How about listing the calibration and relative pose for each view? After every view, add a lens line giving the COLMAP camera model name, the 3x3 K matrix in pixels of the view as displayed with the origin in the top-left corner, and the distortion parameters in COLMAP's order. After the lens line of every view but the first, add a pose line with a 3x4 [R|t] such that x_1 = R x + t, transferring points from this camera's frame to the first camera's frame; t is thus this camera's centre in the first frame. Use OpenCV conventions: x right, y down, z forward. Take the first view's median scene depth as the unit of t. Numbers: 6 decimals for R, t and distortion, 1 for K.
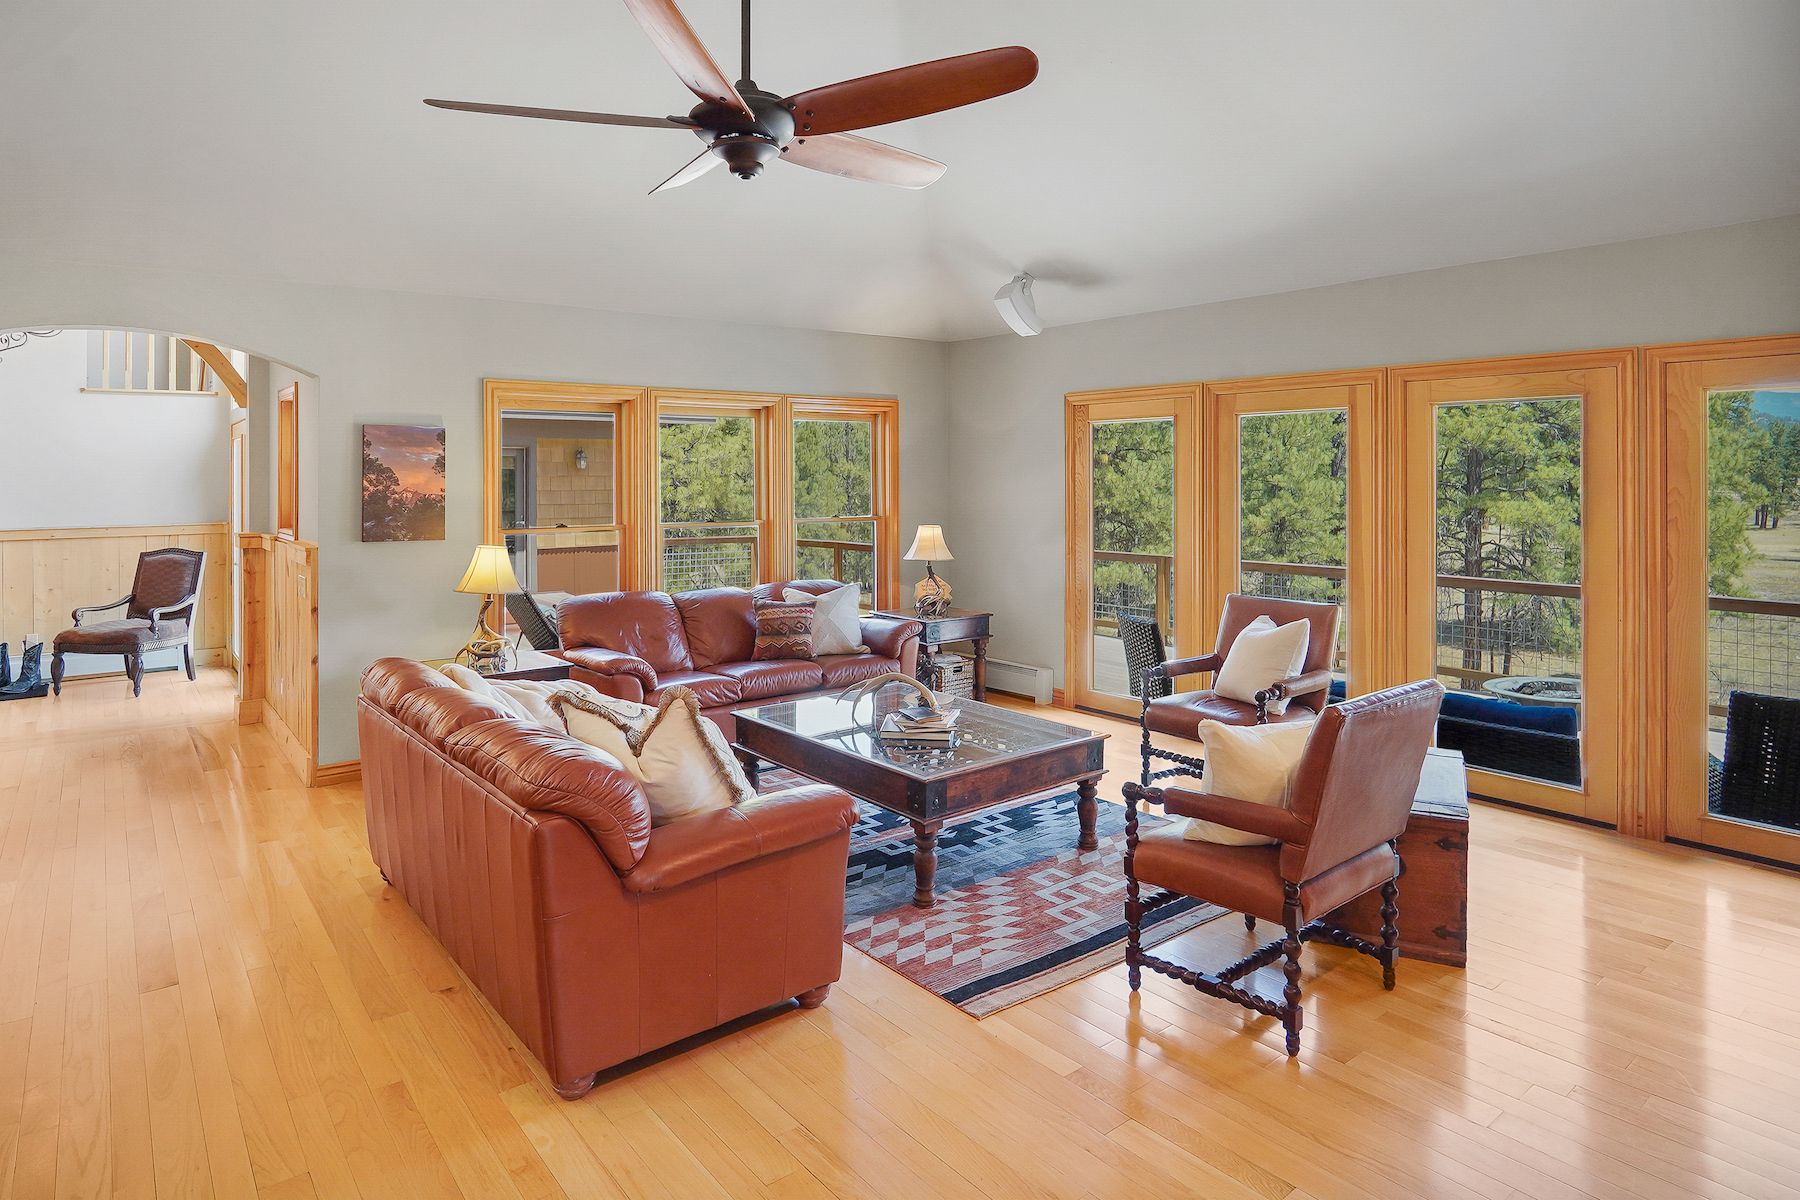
lens RADIAL K [[1029.7, 0, 886.5], [0, 1029.7, 595.6], [0, 0, 1]] dist [-0.026783, 0.003237]
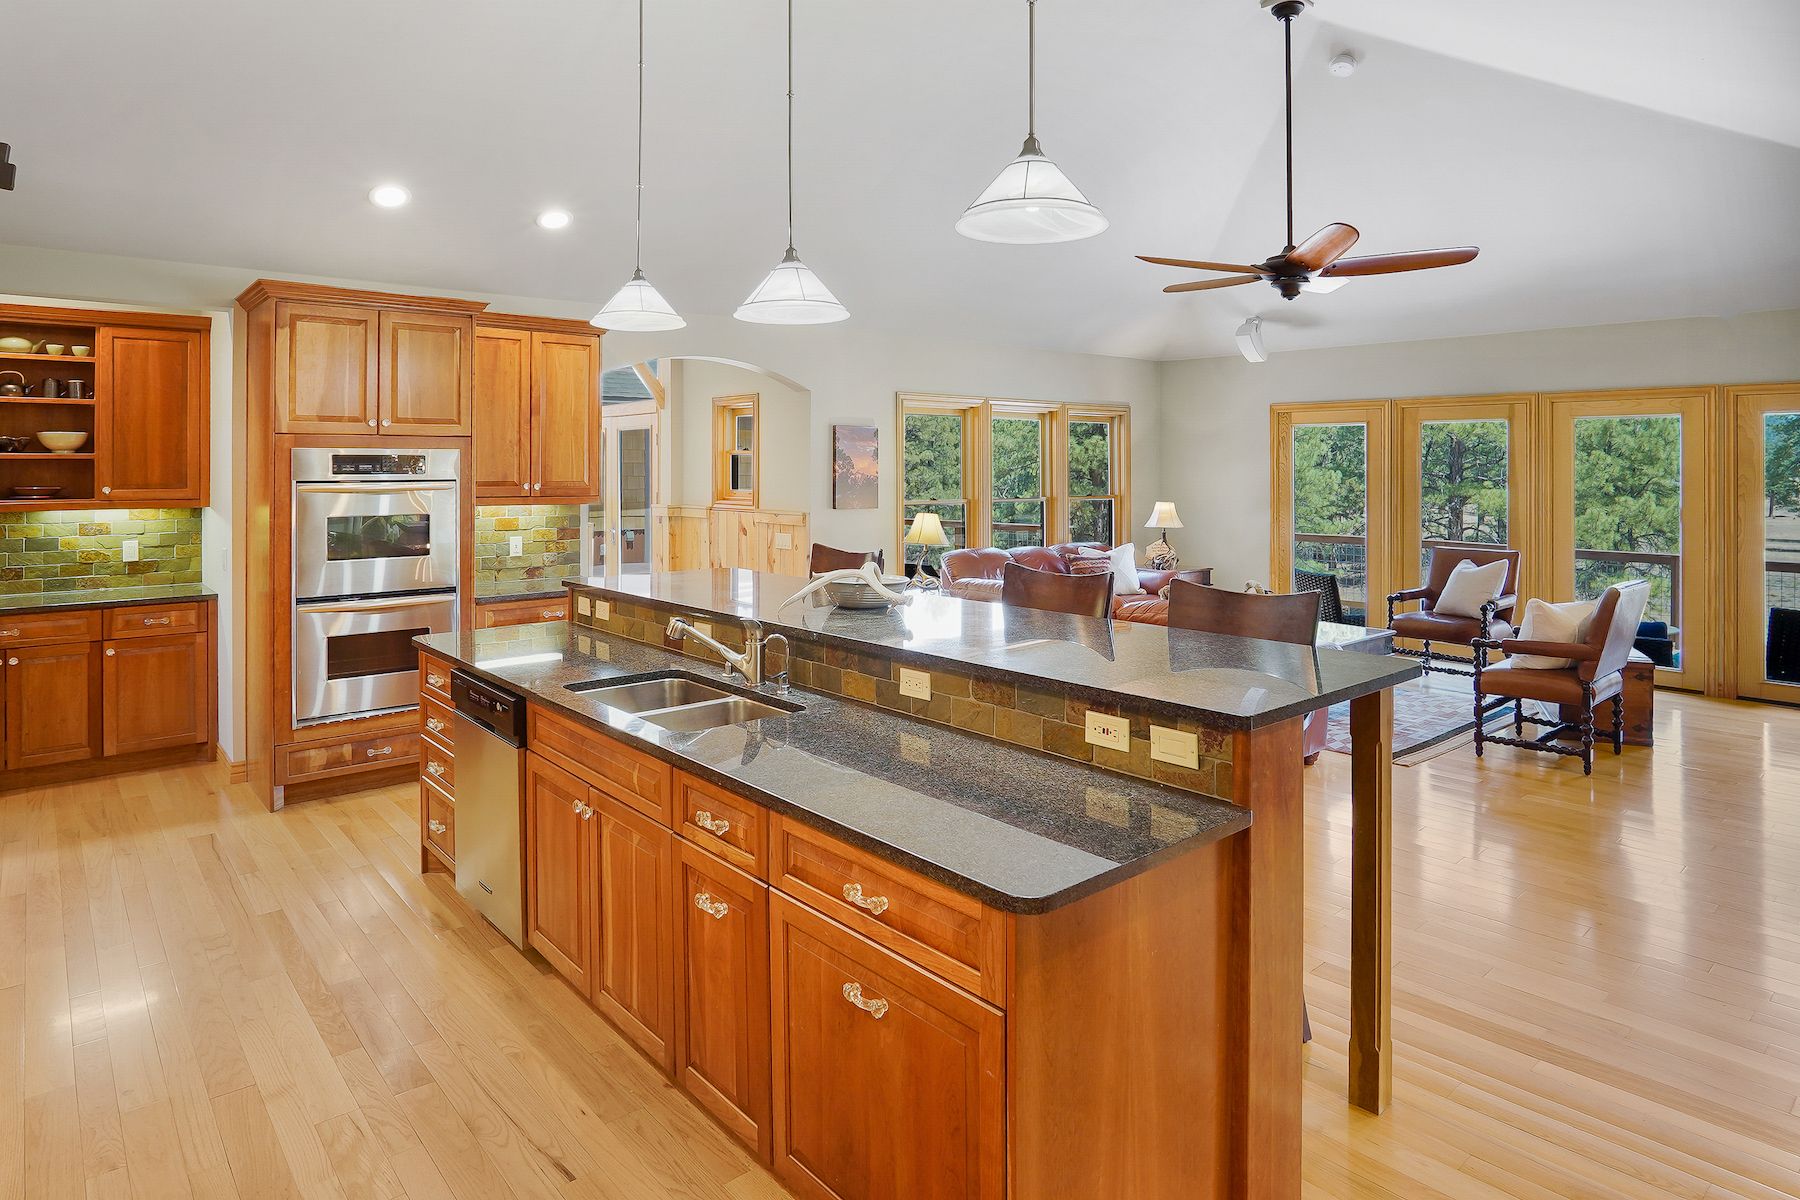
lens RADIAL K [[1029.7, 0, 894.5], [0, 1029.7, 585.9], [0, 0, 1]] dist [-0.026783, 0.003237]
pose [[0.999130, -0.000860, 0.041700, -0.463300], [0.000753, 0.999996, 0.002577, 0.046983], [-0.041702, -0.002543, 0.999127, -0.396053]]
